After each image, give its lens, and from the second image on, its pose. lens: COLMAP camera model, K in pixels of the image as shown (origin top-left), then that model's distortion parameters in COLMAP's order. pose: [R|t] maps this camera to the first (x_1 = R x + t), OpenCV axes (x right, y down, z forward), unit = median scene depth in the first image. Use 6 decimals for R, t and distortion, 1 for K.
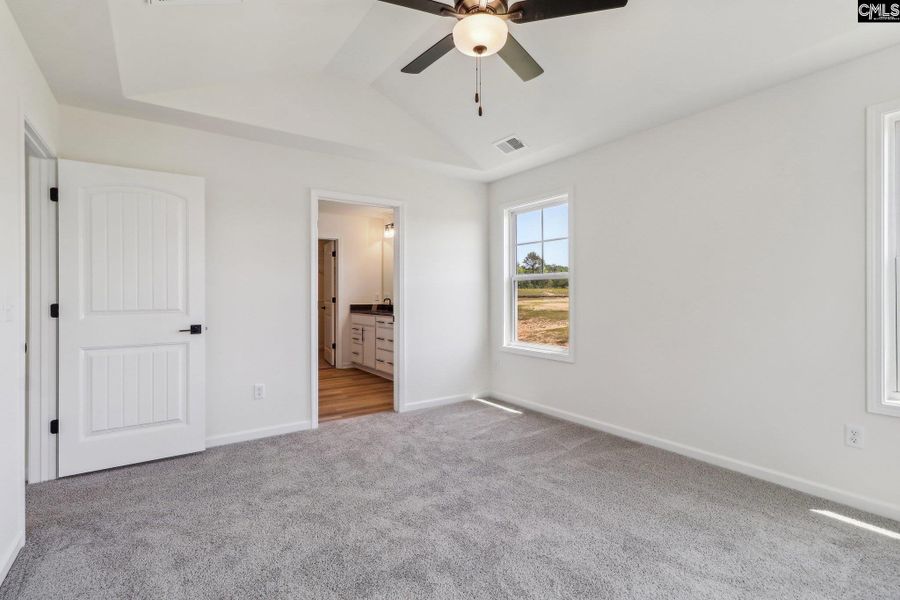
lens RADIAL K [[425.9, 0, 450.5], [0, 425.9, 300.0], [0, 0, 1]] dist [0.004801, 0.000120]
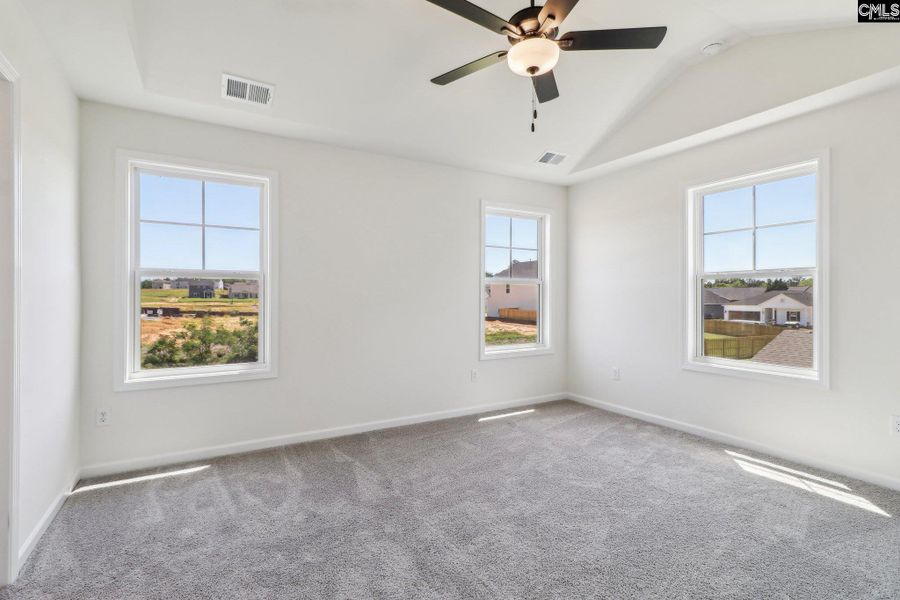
lens RADIAL K [[425.9, 0, 447.9], [0, 425.9, 303.4], [0, 0, 1]] dist [0.004801, 0.000120]
pose [[0.078612, -0.014548, 0.996799, -0.737650], [0.010371, 0.999851, 0.013775, -0.015162], [-0.996851, 0.009254, 0.078751, 0.803751]]
